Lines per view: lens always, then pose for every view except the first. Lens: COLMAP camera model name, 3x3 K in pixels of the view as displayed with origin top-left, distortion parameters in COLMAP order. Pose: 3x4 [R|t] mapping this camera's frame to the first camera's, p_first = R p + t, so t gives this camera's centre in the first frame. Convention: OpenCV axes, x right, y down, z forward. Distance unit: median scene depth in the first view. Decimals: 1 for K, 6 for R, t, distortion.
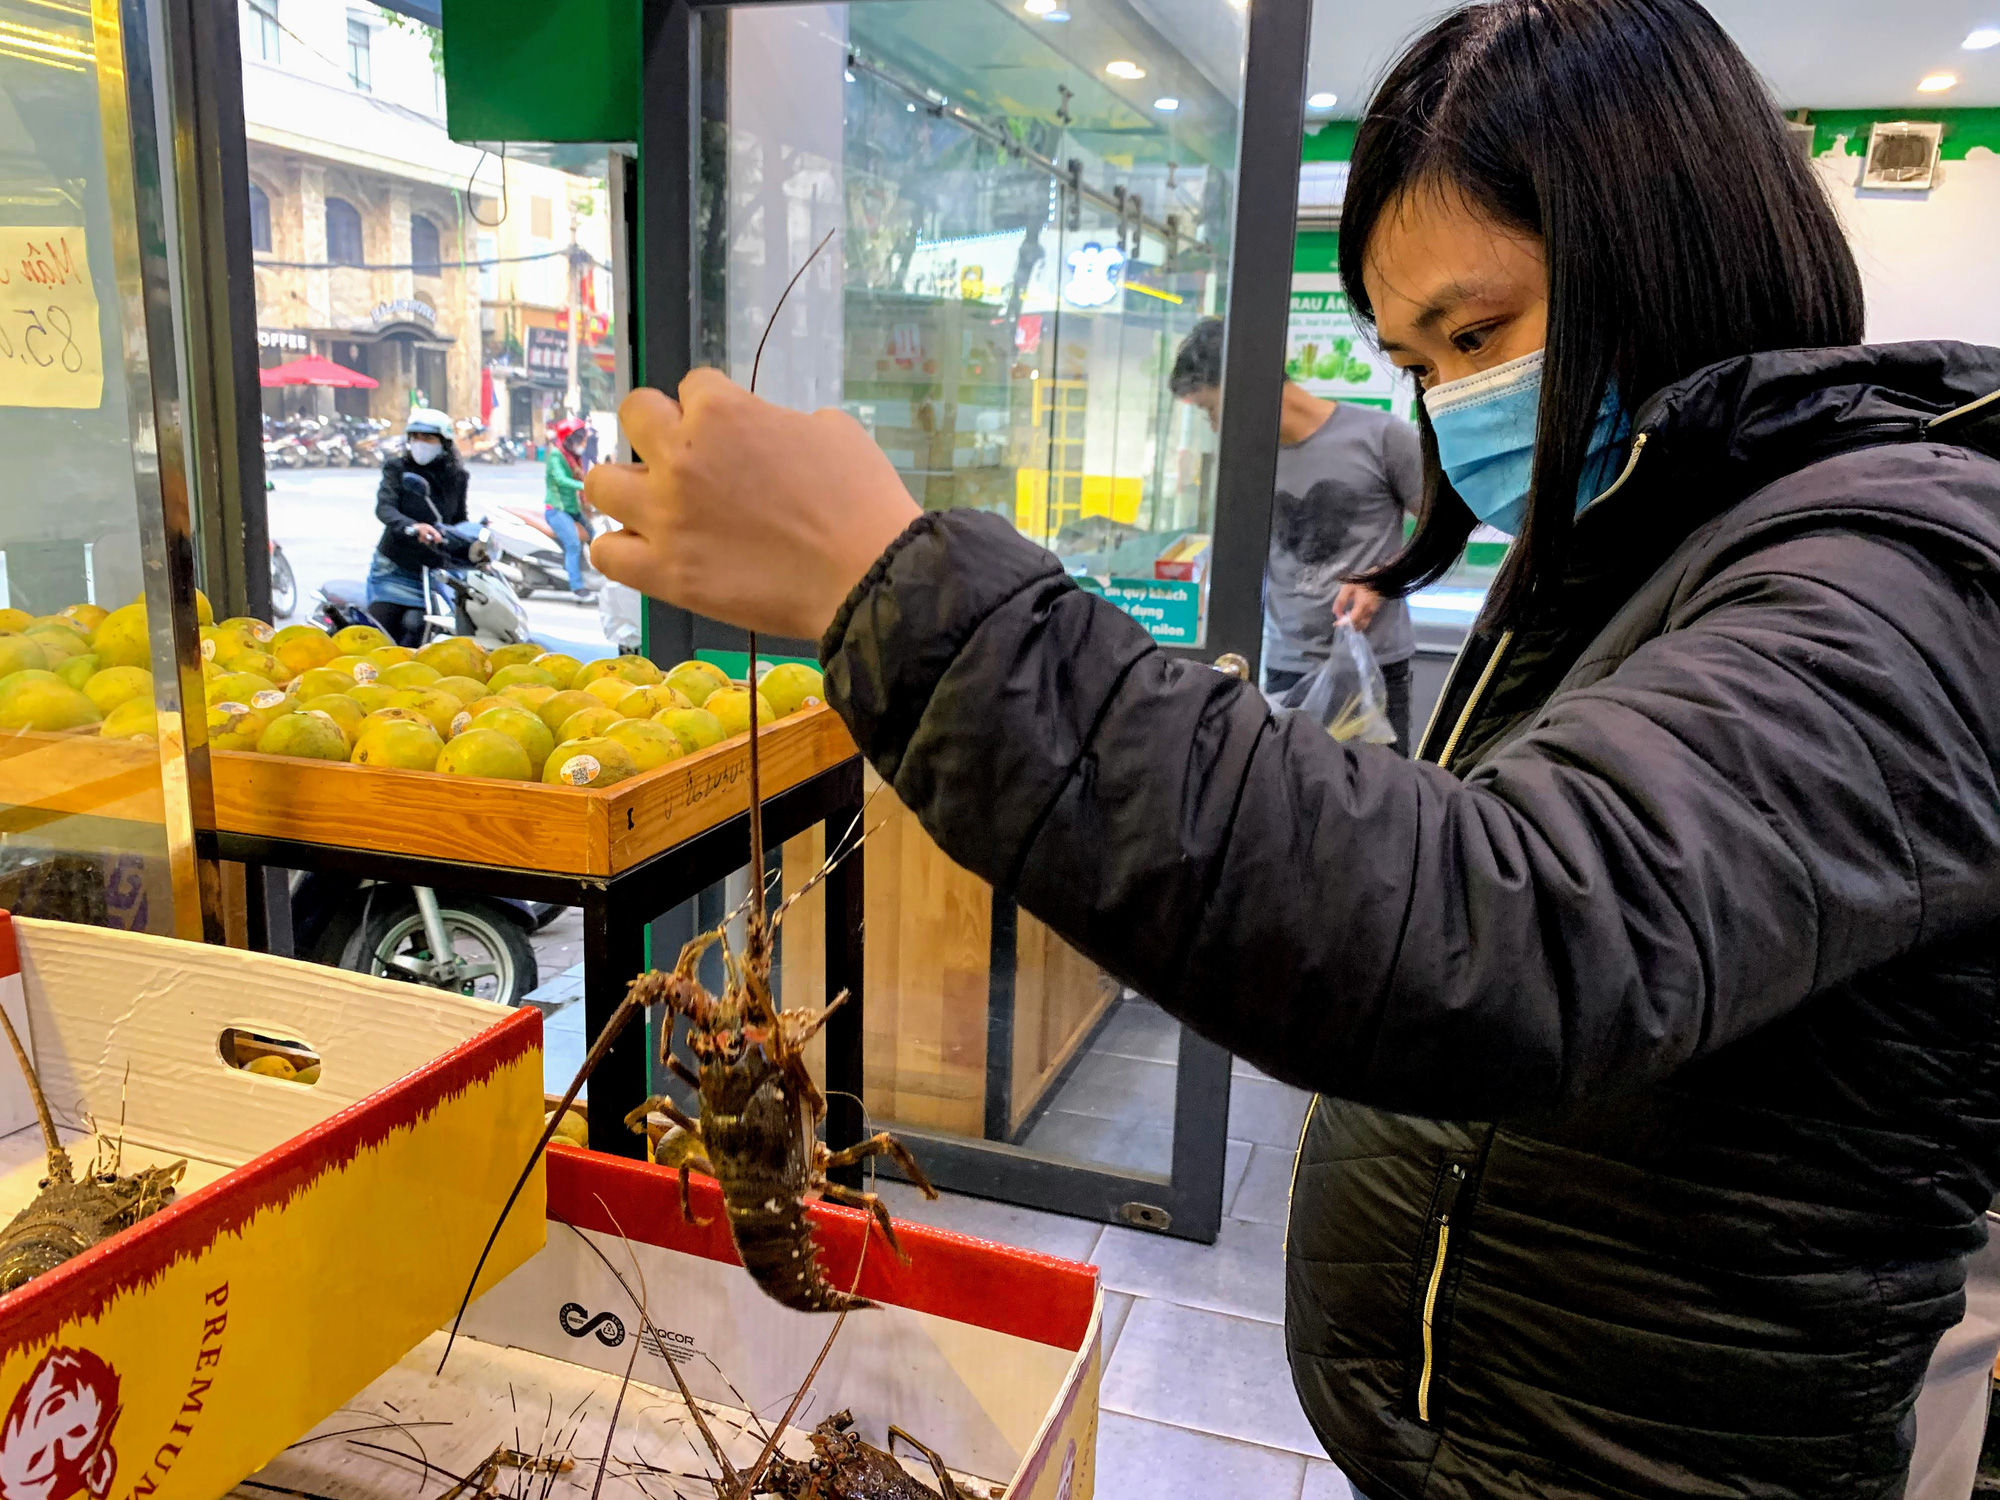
lens RADIAL K [[1530.8, 0, 1002.4], [0, 1530.8, 748.8], [0, 0, 1]] dist [0.012871, 0.004297]
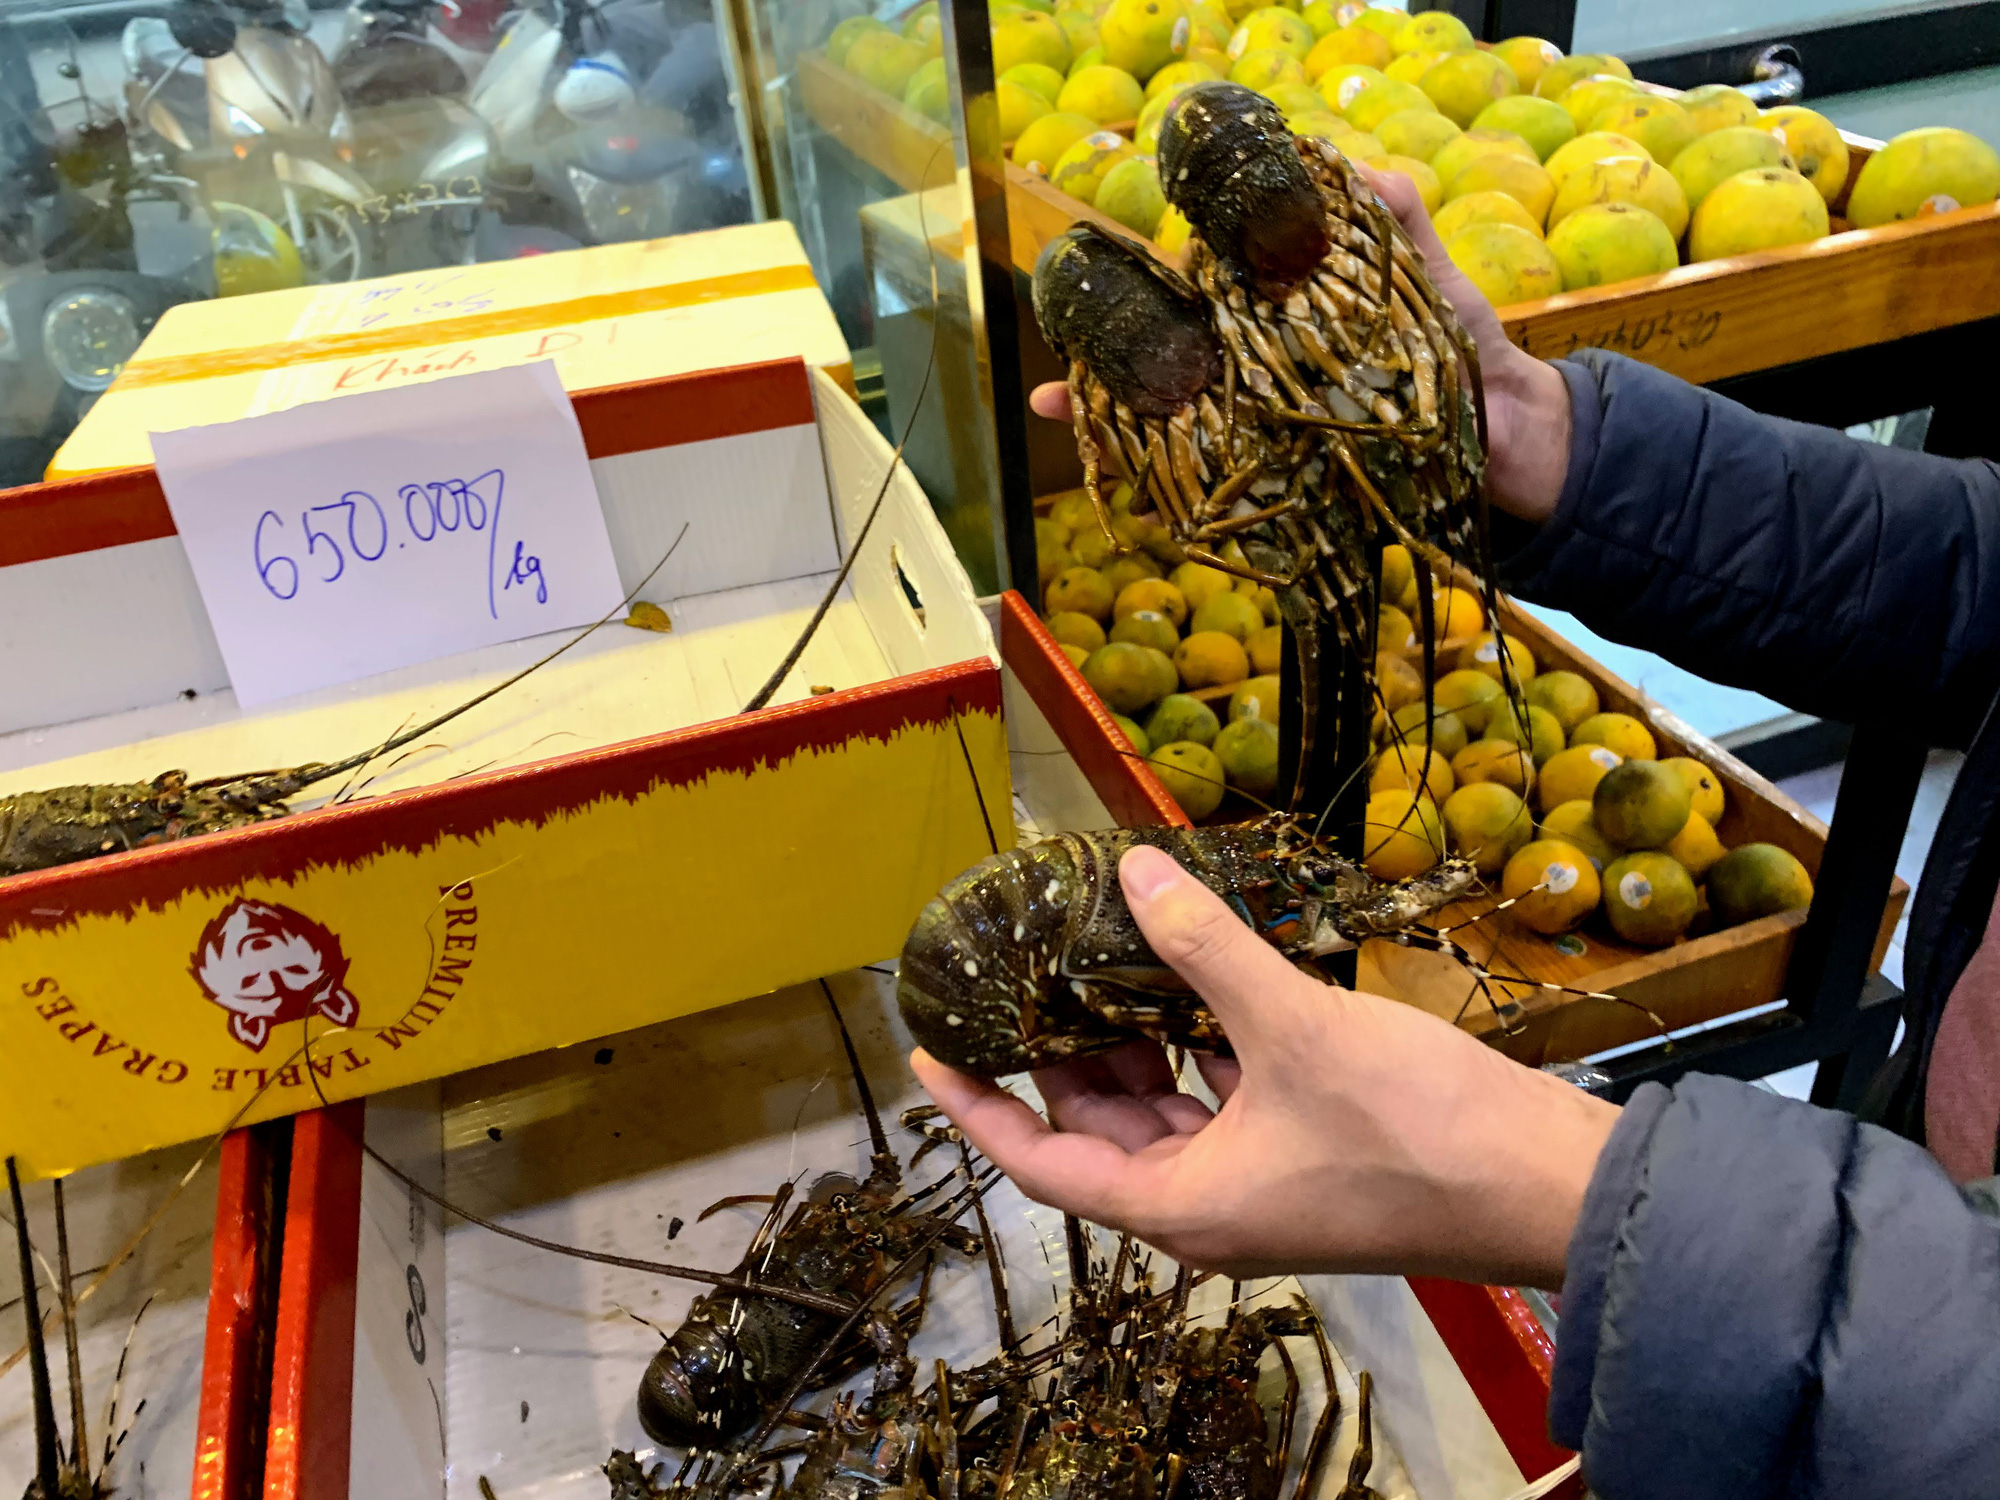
lens RADIAL K [[1530.8, 0, 999.7], [0, 1530.8, 750.1], [0, 0, 1]] dist [0.012871, 0.004297]
pose [[0.615160, 0.401411, -0.678563, 0.299512], [-0.090896, 0.891051, 0.444709, -0.169280], [0.783145, -0.211889, 0.584625, 0.787064]]
